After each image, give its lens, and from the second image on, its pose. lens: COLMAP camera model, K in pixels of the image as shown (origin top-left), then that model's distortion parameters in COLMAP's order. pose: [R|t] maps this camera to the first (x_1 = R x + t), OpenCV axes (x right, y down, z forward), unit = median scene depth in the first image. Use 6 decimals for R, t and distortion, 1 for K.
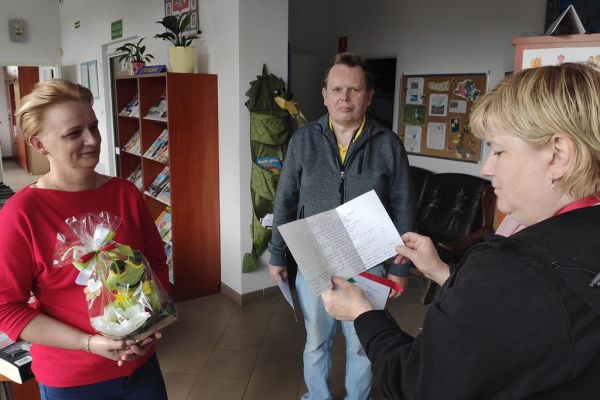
lens RADIAL K [[478.4, 0, 300.0], [0, 478.4, 200.0], [0, 0, 1]] dist [-0.019737, -0.091720]
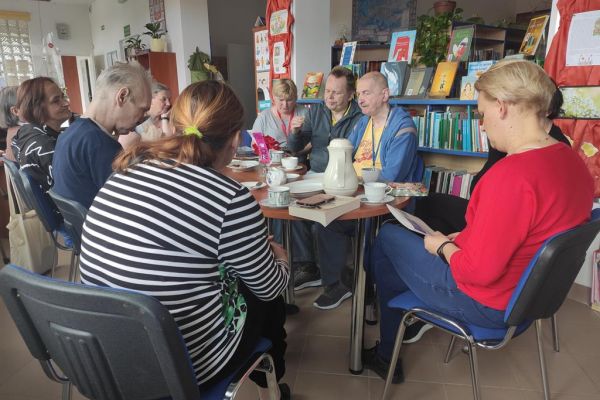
lens RADIAL K [[444.9, 0, 292.2], [0, 444.9, 207.2], [0, 0, 1]] dist [0.074371, -0.096267]
pose [[0.998596, -0.015529, -0.050638, 0.409501], [0.017371, 0.999195, 0.036157, 0.331509], [0.050036, -0.036986, 0.998062, -0.902696]]
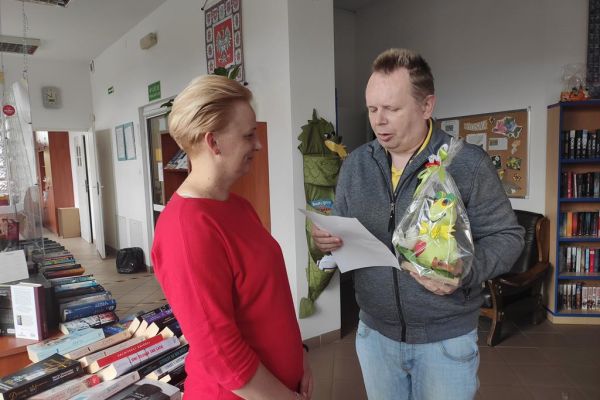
lens RADIAL K [[444.9, 0, 292.2], [0, 444.9, 207.2], [0, 0, 1]] dist [0.074371, -0.096267]
pose [[0.998663, -0.046278, -0.023016, -0.107626], [0.043470, 0.992943, -0.110340, 0.027805], [0.027959, 0.109192, 0.993627, 0.068868]]
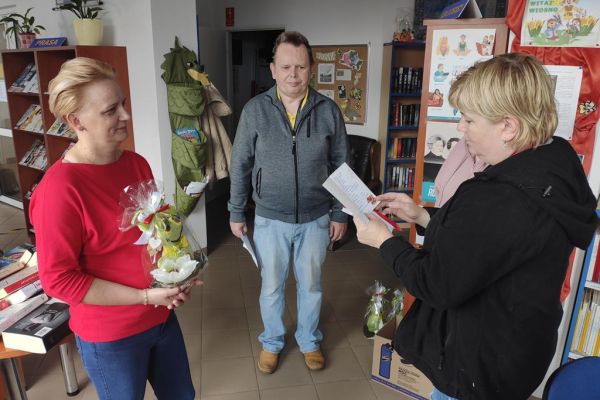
lens RADIAL K [[470.9, 0, 291.3], [0, 470.9, 198.9], [0, 0, 1]] dist [0.029362, -0.118050]
pose [[0.959801, -0.086170, 0.267127, -0.135256], [0.068608, 0.994865, 0.074414, 0.004128], [-0.272168, -0.053095, 0.960784, -0.062206]]
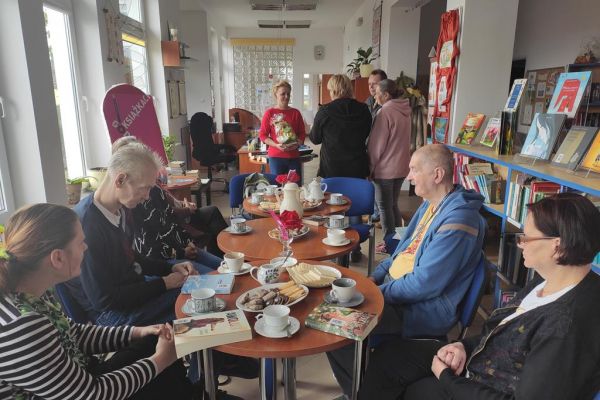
lens RADIAL K [[436.5, 0, 293.2], [0, 436.5, 211.1], [0, 0, 1]] dist [0.069536, -0.075646]
pose [[0.797801, 0.134816, -0.587656, 0.702885], [-0.111900, 0.990855, 0.075399, 0.199850], [0.592446, 0.005605, 0.805590, -0.720917]]
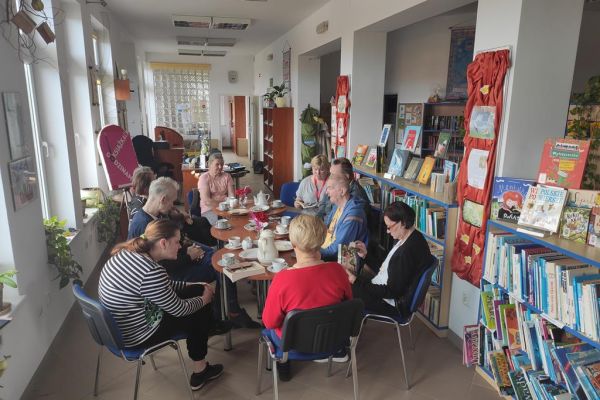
lens RADIAL K [[436.5, 0, 293.2], [0, 436.5, 211.1], [0, 0, 1]] dist [0.069536, -0.075646]
pose [[0.910114, 0.085566, -0.405427, 0.829488], [-0.076528, 0.996325, 0.038482, 0.198299], [0.407230, -0.003996, 0.913317, -1.148825]]
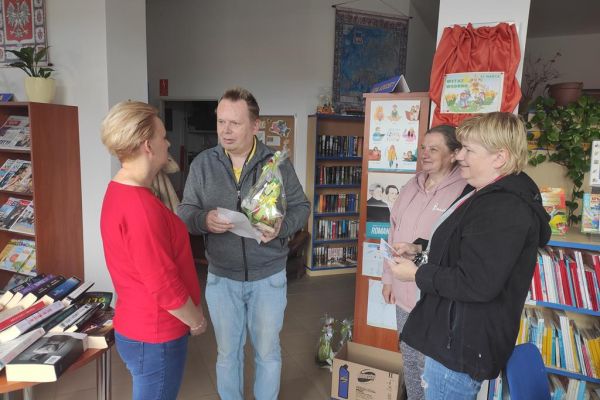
lens RADIAL K [[450.5, 0, 289.8], [0, 450.5, 199.5], [0, 0, 1]] dist [0.098388, -0.059168]
pose [[0.883740, -0.050236, 0.465275, -0.249120], [0.083739, 0.995151, -0.051606, 0.032741], [-0.460426, 0.084567, 0.883661, -0.097894]]
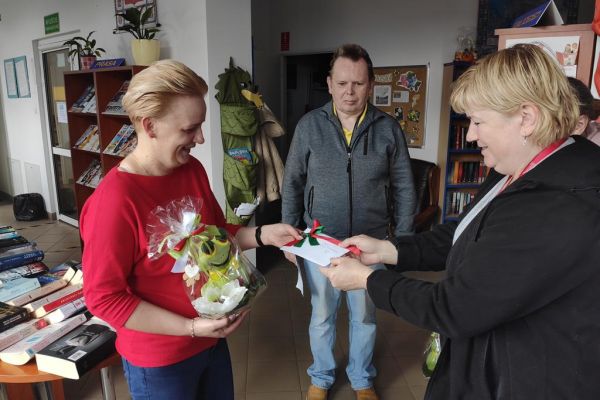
lens RADIAL K [[467.7, 0, 291.1], [0, 467.7, 202.1], [0, 0, 1]] dist [0.024415, -0.126030]
pose [[0.984642, -0.053904, 0.166053, -0.128510], [0.051568, 0.998501, 0.018353, 0.013323], [-0.166793, -0.009508, 0.985946, -0.013322]]
